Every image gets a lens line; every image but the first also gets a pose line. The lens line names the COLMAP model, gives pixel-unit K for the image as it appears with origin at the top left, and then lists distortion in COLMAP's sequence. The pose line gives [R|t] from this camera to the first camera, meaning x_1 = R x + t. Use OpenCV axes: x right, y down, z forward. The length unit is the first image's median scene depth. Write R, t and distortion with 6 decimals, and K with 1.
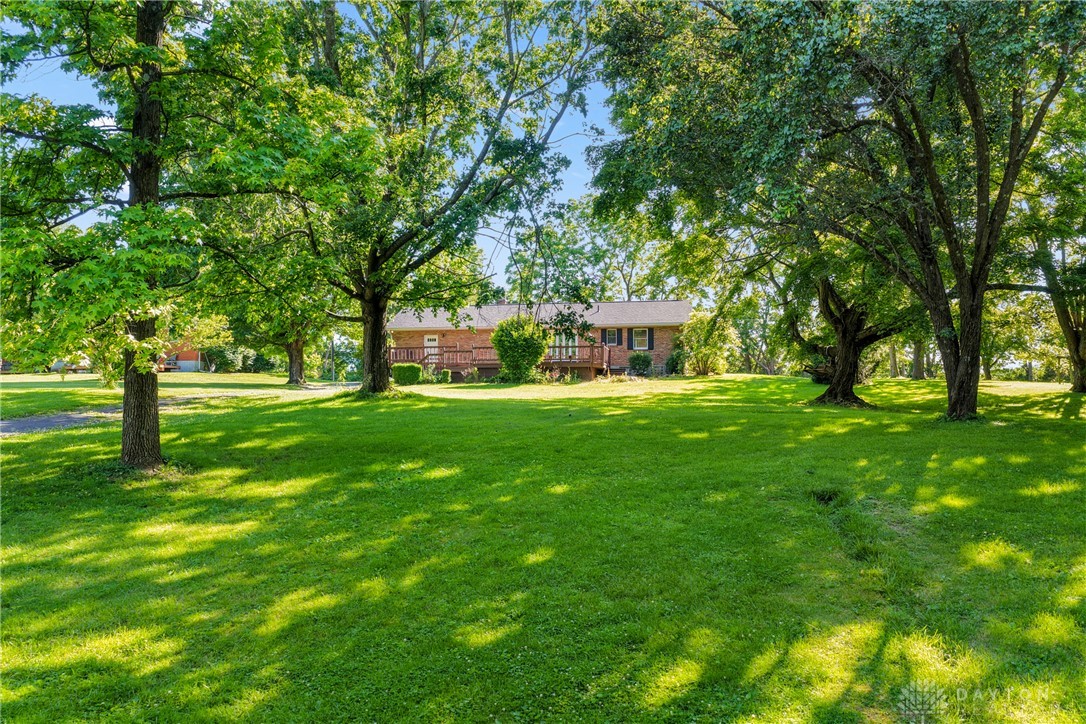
lens RADIAL K [[896.9, 0, 543.0], [0, 896.9, 362.0], [0, 0, 1]] dist [0.093002, -0.184538]
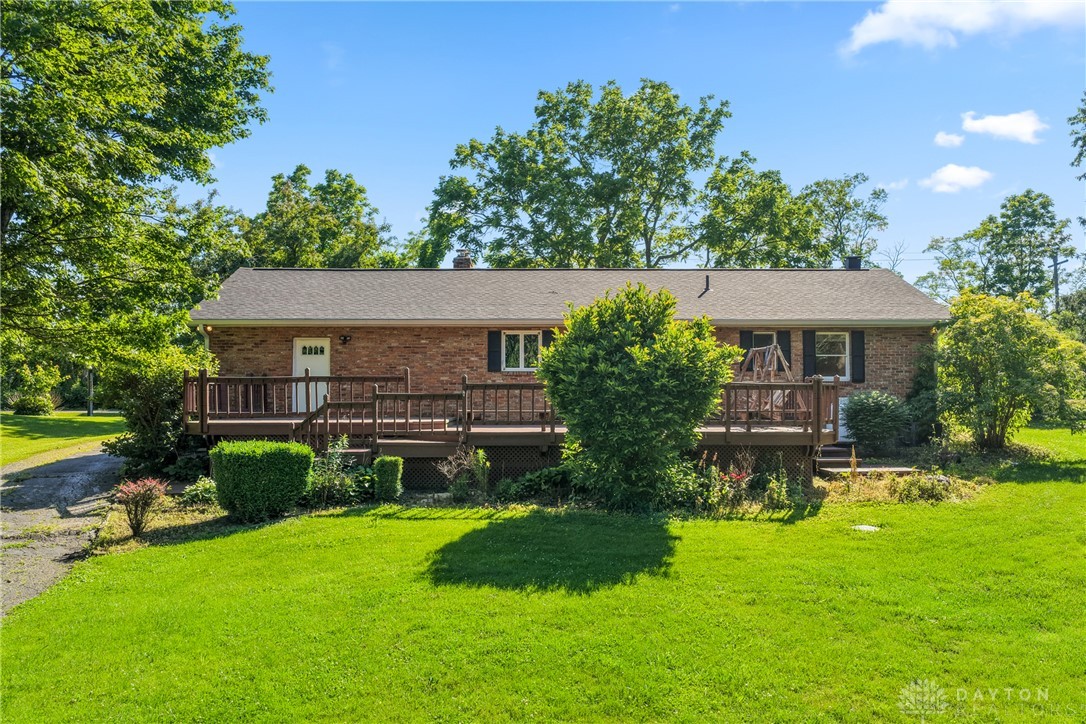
lens RADIAL K [[896.9, 0, 543.0], [0, 896.9, 362.0], [0, 0, 1]] dist [0.093002, -0.184538]
pose [[0.981655, 0.007363, 0.190524, -0.115387], [-0.010416, 0.999833, 0.015027, -0.030891], [-0.190381, -0.016736, 0.981568, 0.673613]]
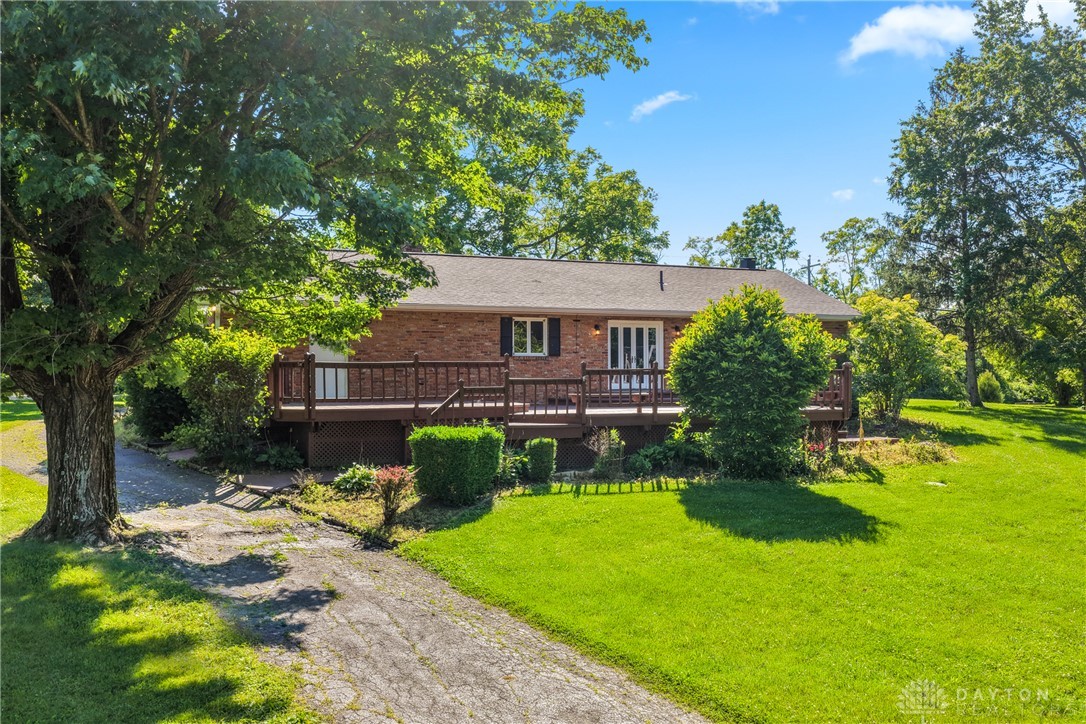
lens RADIAL K [[896.9, 0, 543.0], [0, 896.9, 362.0], [0, 0, 1]] dist [0.093002, -0.184538]
pose [[0.848911, 0.005728, 0.528505, -0.288774], [-0.026276, 0.999162, 0.031376, -0.031330], [-0.527883, -0.040523, 0.848350, 0.711198]]
